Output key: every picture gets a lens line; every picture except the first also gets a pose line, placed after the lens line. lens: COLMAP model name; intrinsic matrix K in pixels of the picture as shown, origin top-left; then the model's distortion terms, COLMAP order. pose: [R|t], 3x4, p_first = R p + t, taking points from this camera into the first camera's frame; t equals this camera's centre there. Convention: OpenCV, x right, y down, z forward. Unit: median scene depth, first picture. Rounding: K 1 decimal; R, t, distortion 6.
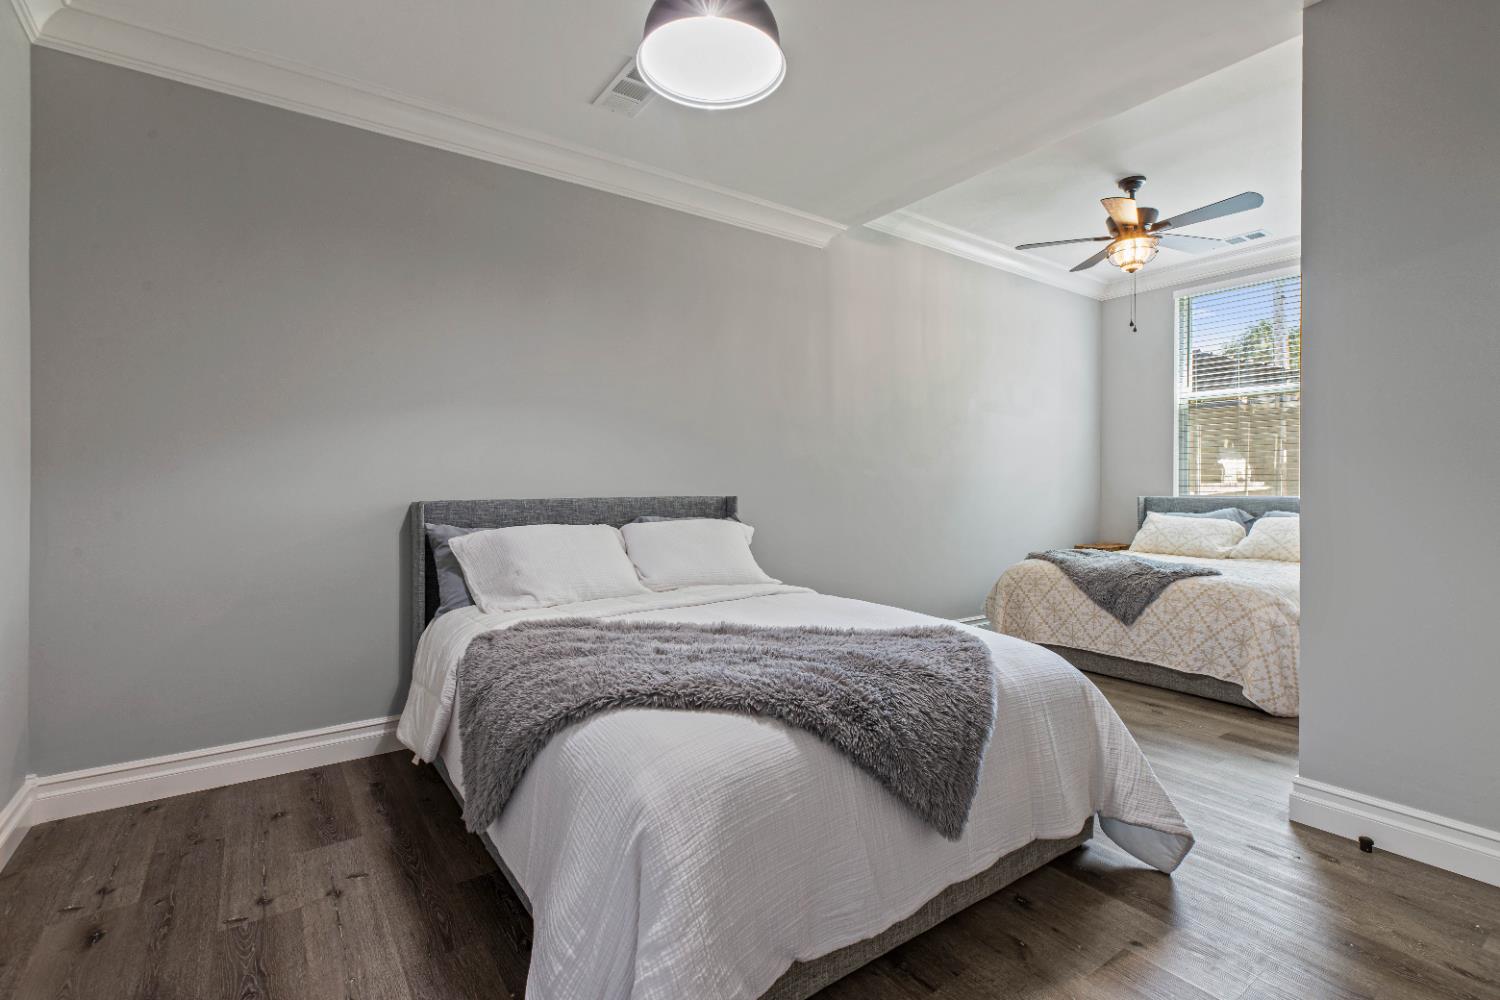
lens RADIAL K [[686.6, 0, 743.1], [0, 686.6, 485.3], [0, 0, 1]] dist [0.004311, -0.000625]
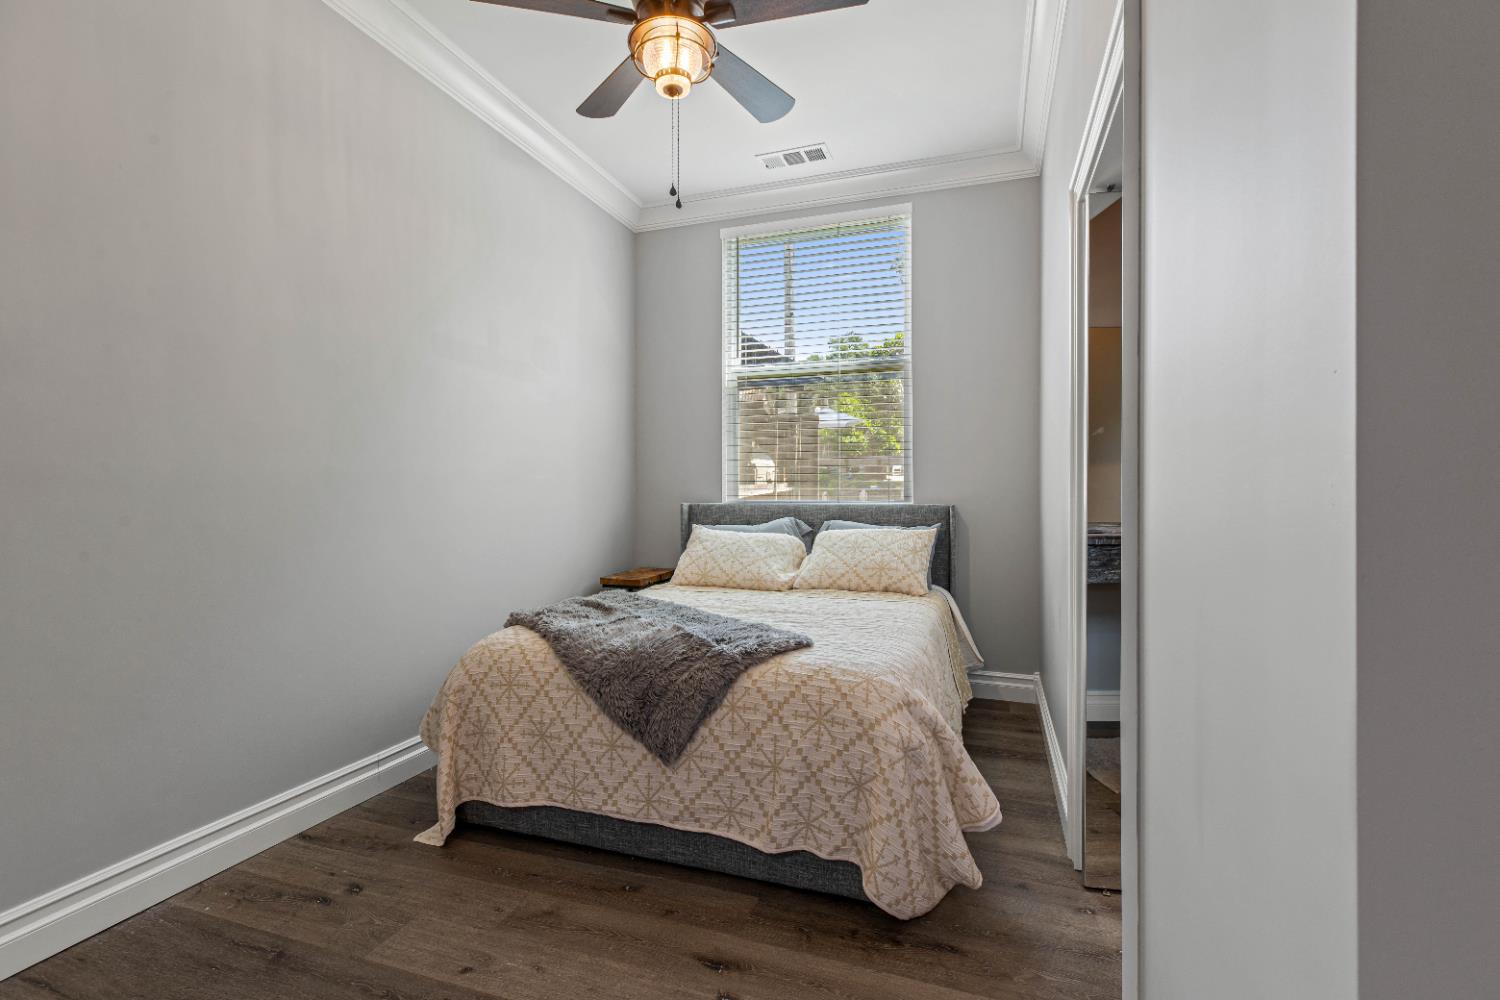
lens RADIAL K [[686.6, 0, 740.3], [0, 686.6, 489.4], [0, 0, 1]] dist [0.004311, -0.000625]
pose [[0.817131, -0.006539, 0.576415, 0.298860], [0.004850, 0.999978, 0.004468, -0.001869], [-0.576431, -0.000855, 0.817145, 0.534290]]
